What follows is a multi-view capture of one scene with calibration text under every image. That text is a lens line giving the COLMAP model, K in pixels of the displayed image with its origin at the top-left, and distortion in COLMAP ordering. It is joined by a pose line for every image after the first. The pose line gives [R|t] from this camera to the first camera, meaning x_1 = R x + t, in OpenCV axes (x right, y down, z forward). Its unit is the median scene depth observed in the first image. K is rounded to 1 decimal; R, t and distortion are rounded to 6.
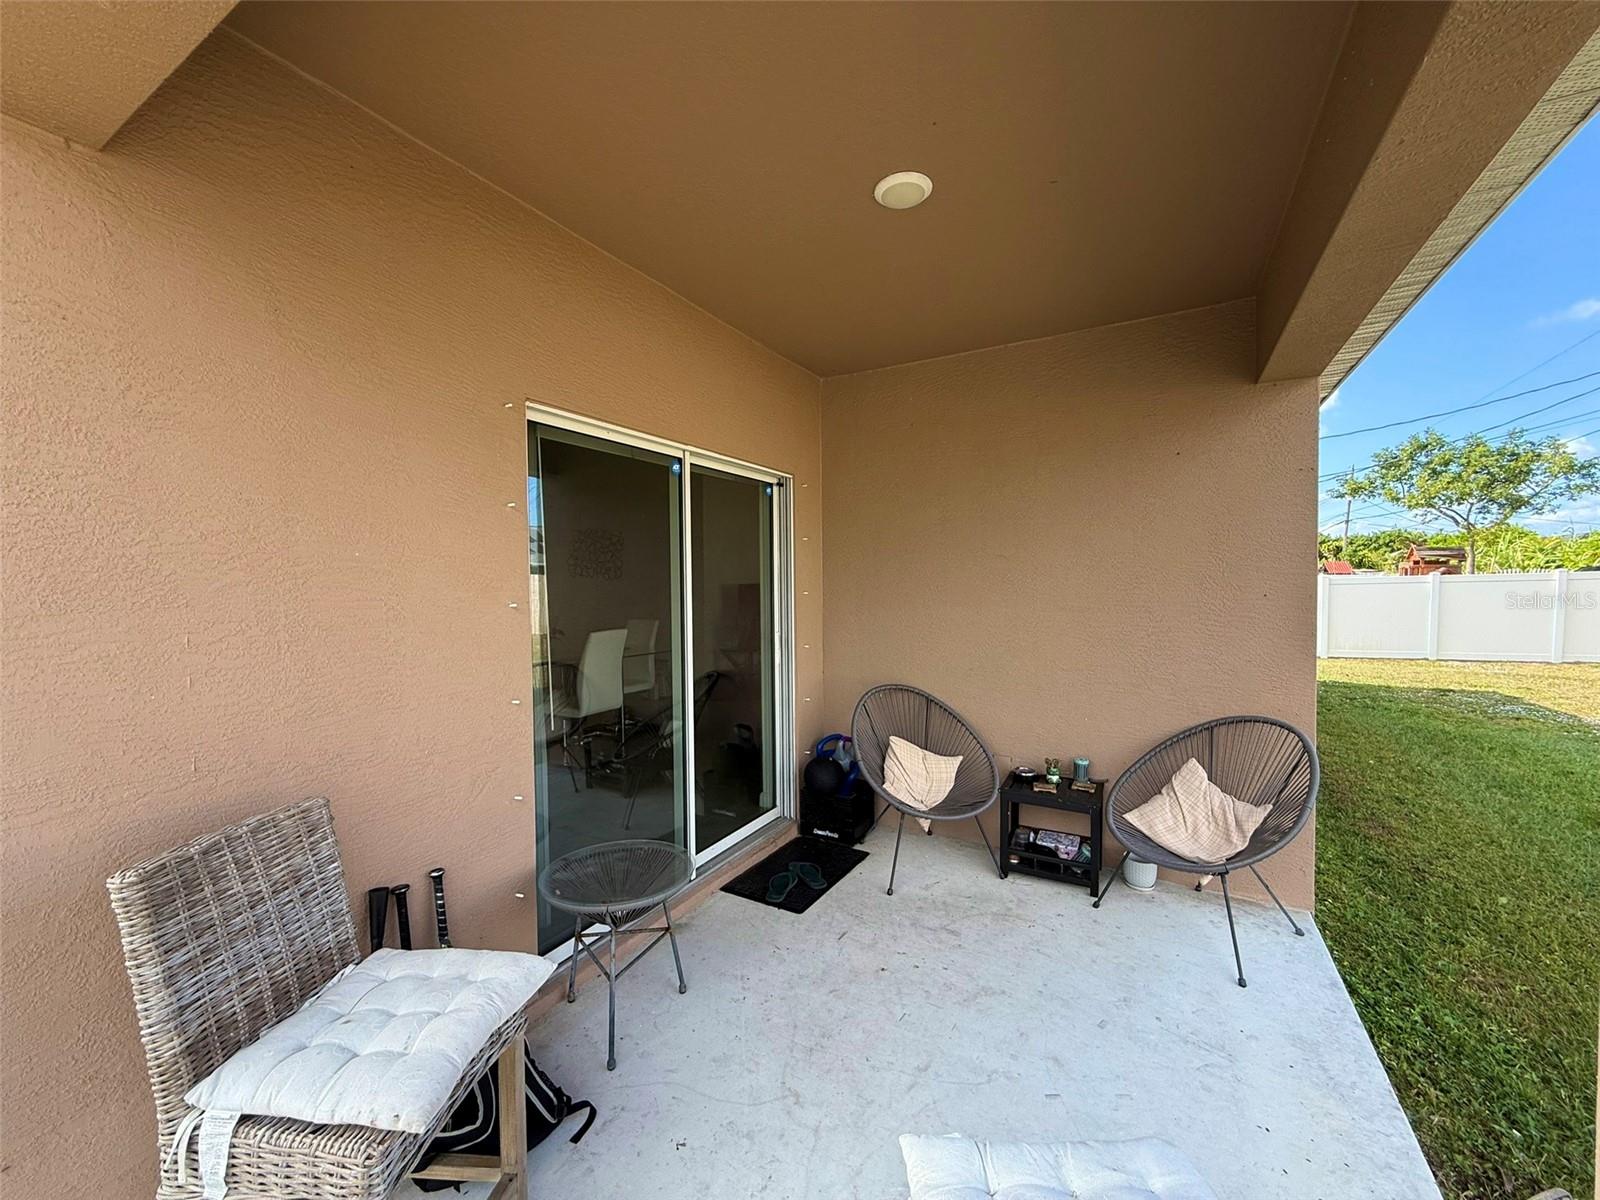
lens RADIAL K [[639.6, 0, 798.6], [0, 639.6, 599.0], [0, 0, 1]] dist [0.000145, 0.000439]
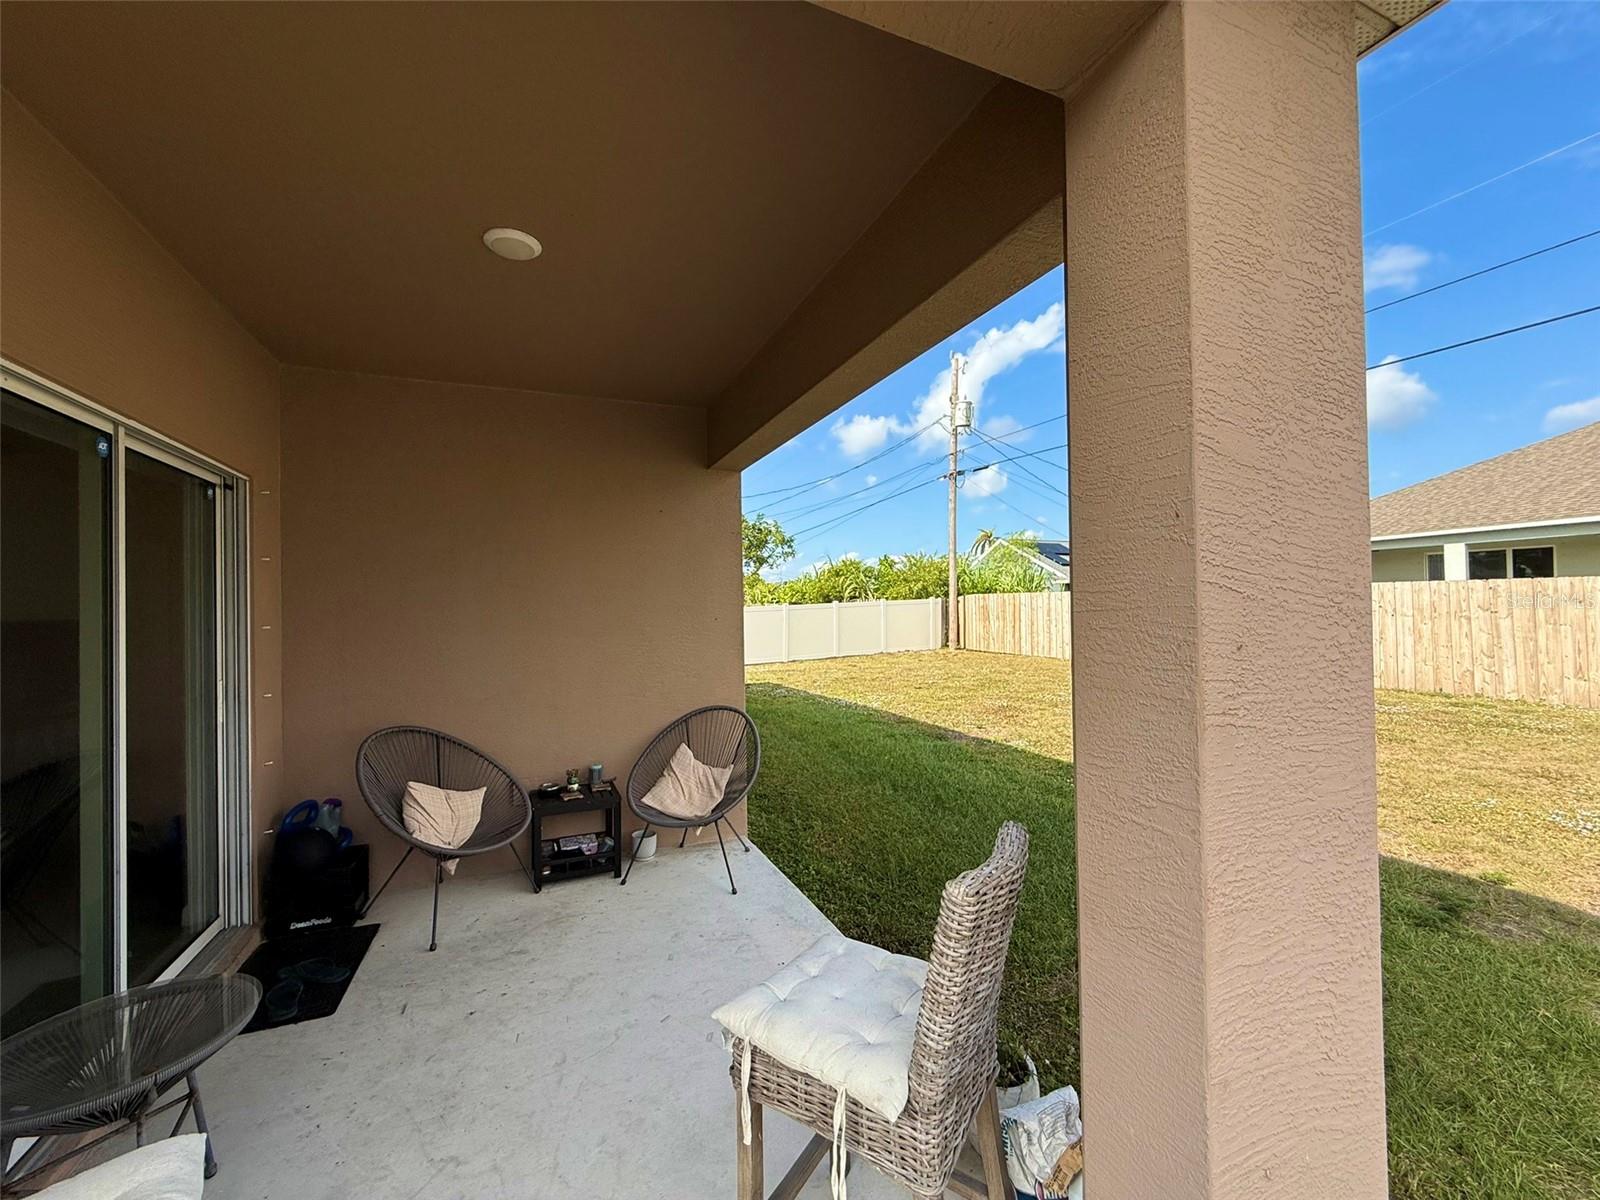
lens RADIAL K [[639.6, 0, 796.2], [0, 639.6, 601.3], [0, 0, 1]] dist [0.000145, 0.000439]
pose [[0.609569, 0.005794, 0.792712, -0.258182], [0.033735, 0.998878, -0.033242, 0.007721], [-0.792015, 0.047005, 0.608690, 0.000511]]
